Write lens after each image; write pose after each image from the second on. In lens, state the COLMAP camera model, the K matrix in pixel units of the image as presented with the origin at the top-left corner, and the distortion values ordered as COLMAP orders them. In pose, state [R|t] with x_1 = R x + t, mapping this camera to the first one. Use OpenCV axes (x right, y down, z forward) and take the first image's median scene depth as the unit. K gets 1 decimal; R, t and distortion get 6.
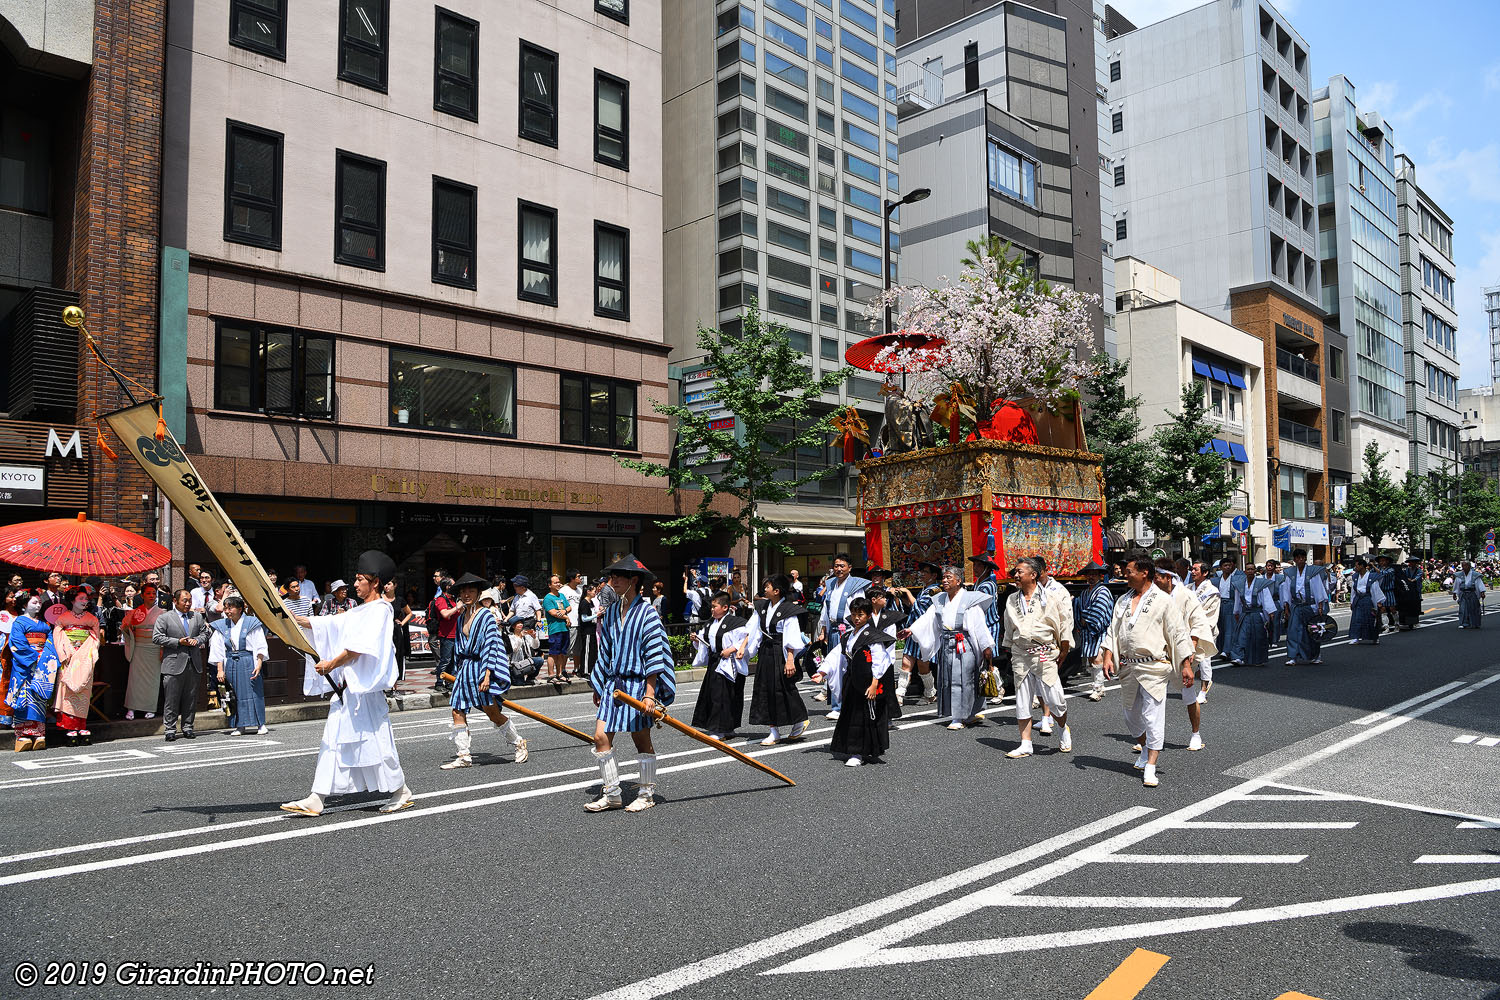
lens RADIAL K [[1055.0, 0, 753.9], [0, 1055.0, 556.5], [0, 0, 1]] dist [-0.072045, 0.008629]
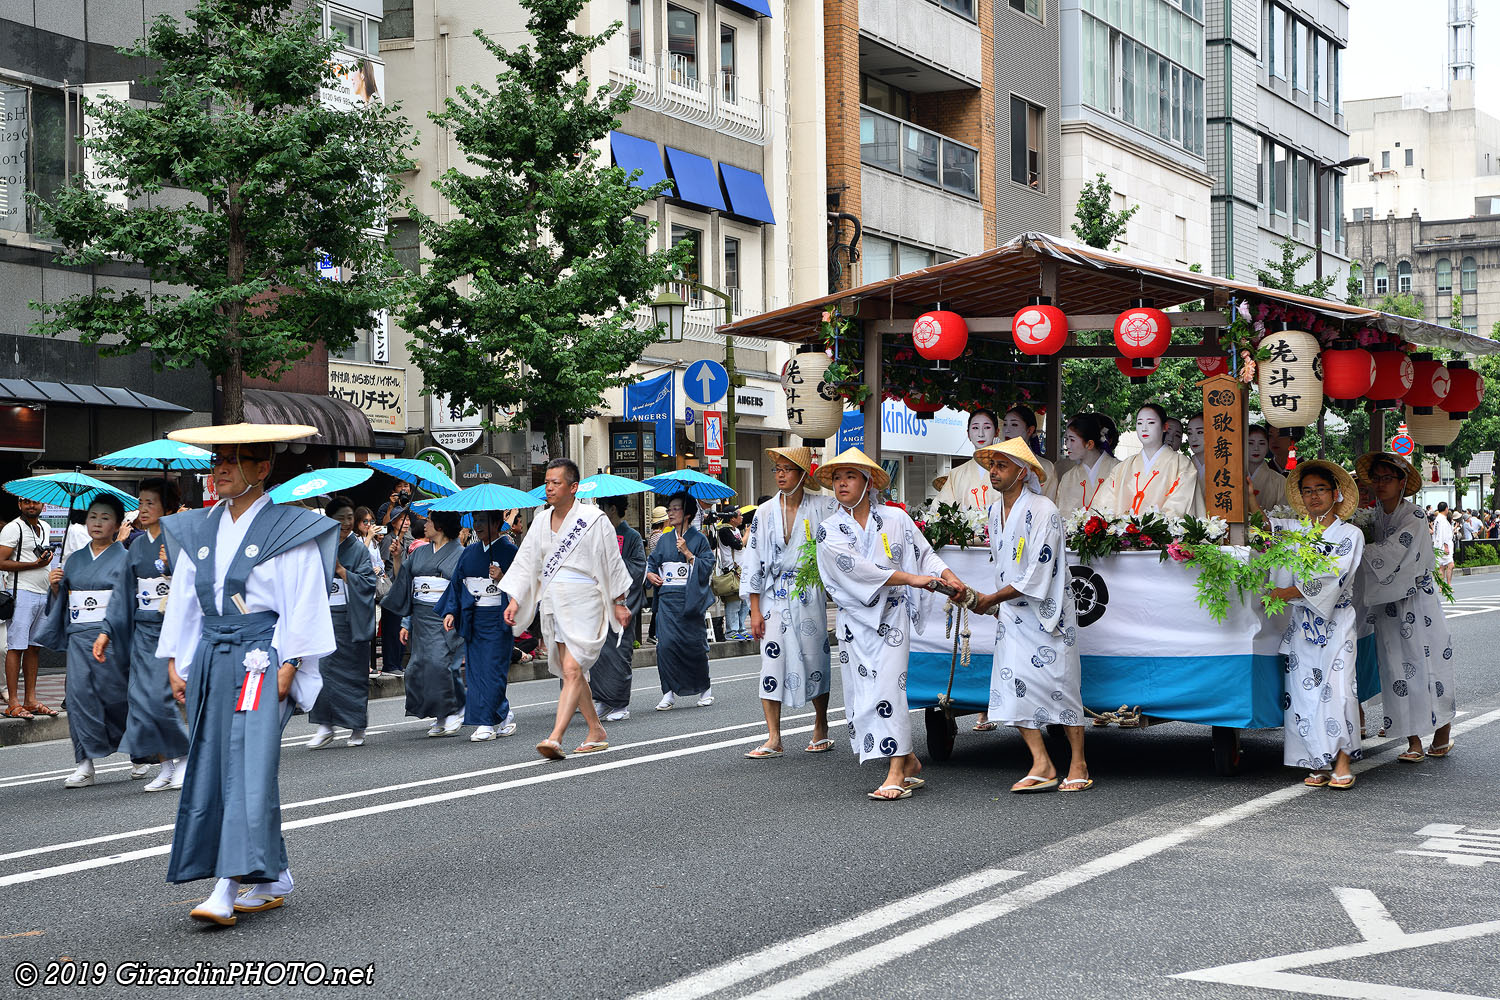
lens RADIAL K [[2857.2, 0, 750.0], [0, 2857.2, 500.0], [0, 0, 1]] dist [0.282359, 0.209072]
pose [[0.924604, 0.003295, 0.380915, 0.088845], [-0.002812, 0.999994, -0.001825, 0.006732], [-0.380919, 0.000616, 0.924608, 0.082966]]
